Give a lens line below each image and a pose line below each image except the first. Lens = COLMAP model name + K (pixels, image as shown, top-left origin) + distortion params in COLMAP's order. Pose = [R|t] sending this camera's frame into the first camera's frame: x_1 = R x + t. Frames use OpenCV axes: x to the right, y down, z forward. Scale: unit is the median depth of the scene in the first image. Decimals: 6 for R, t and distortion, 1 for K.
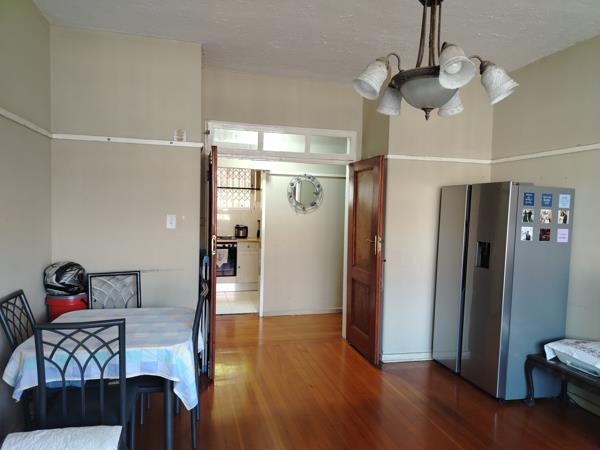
lens RADIAL K [[416.8, 0, 298.2], [0, 416.8, 226.7], [0, 0, 1]] dist [0.065665, -0.074890]
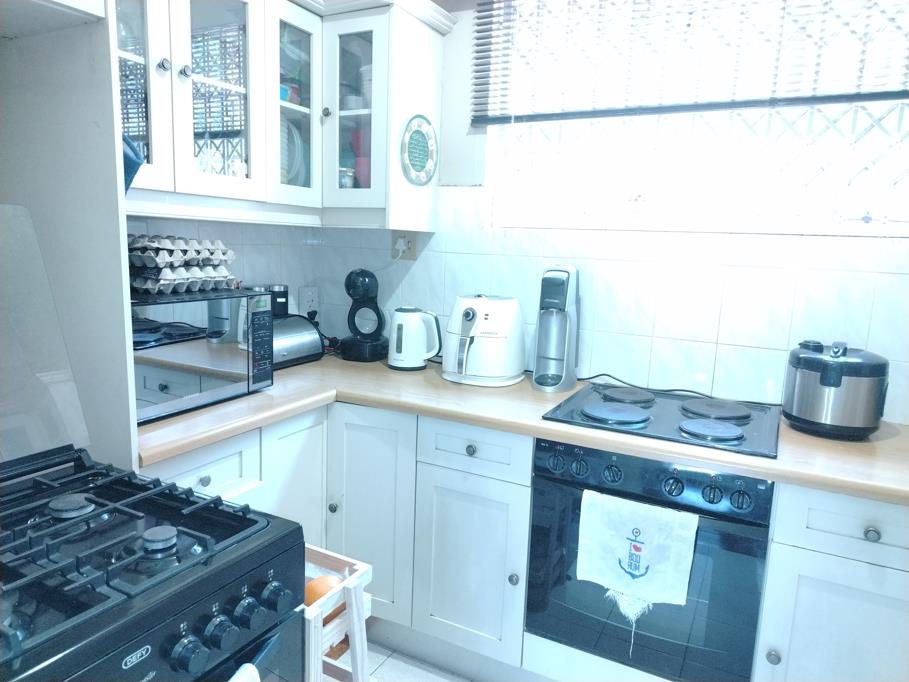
lens RADIAL K [[631.5, 0, 451.8], [0, 631.5, 343.6], [0, 0, 1]] dist [0.065665, -0.074890]
pose [[0.741925, 0.110479, -0.661318, -0.201858], [-0.048598, 0.992598, 0.111301, -0.053448], [0.668719, -0.050439, 0.741802, 1.695998]]
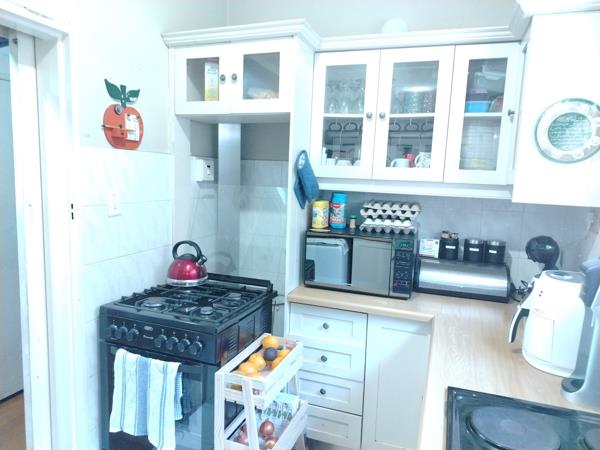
lens RADIAL K [[416.8, 0, 298.2], [0, 416.8, 226.7], [0, 0, 1]] dist [0.065665, -0.074890]
pose [[-0.564915, 0.054280, -0.823362, -0.127141], [-0.092784, 0.987327, 0.128750, -0.107175], [0.819916, 0.149128, -0.552720, 2.214597]]
